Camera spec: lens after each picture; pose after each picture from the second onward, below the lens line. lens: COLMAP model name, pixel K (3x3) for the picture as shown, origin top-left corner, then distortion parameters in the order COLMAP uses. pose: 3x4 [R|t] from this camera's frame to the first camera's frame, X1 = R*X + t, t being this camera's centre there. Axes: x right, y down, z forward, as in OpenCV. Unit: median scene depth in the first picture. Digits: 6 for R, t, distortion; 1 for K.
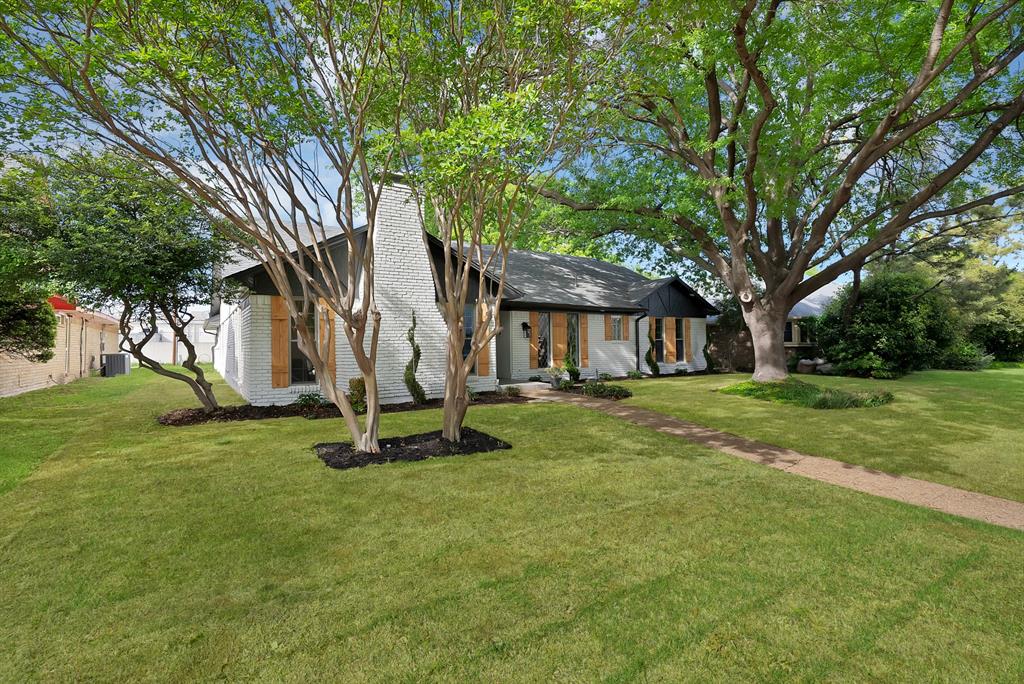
lens RADIAL K [[500.7, 0, 511.9], [0, 500.7, 346.3], [0, 0, 1]] dist [-0.000428, 0.000011]
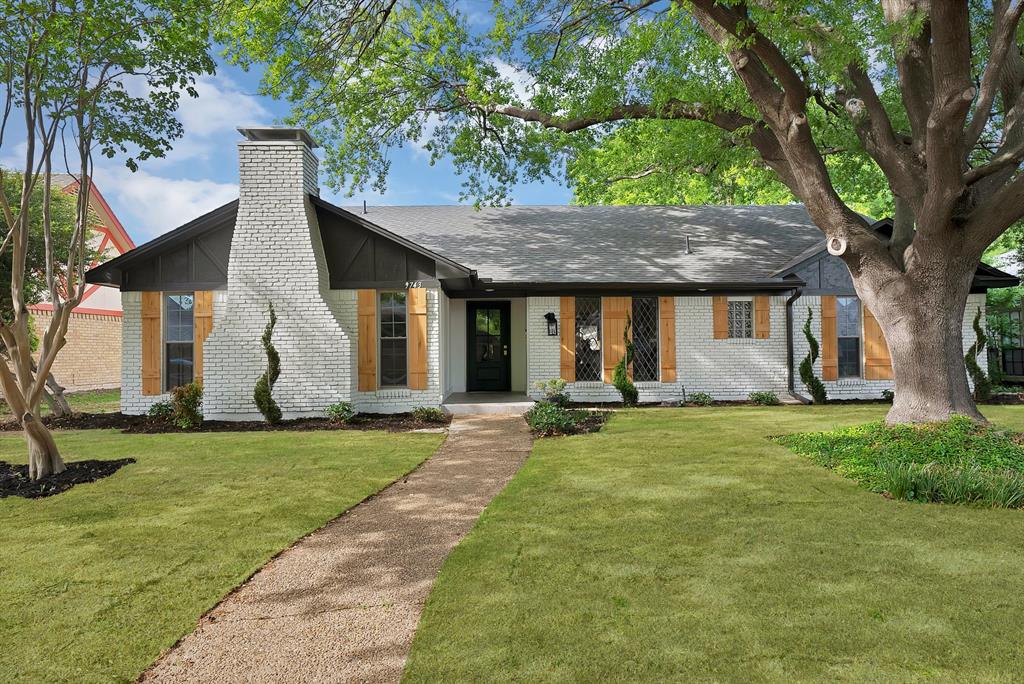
lens RADIAL K [[619.6, 0, 511.9], [0, 619.6, 338.9], [0, 0, 1]] dist [0.003274, -0.000153]
pose [[0.837215, -0.009306, -0.546795, 0.423573], [-0.000196, 0.999850, -0.017317, 0.001139], [0.546874, 0.014605, 0.837088, 0.269992]]
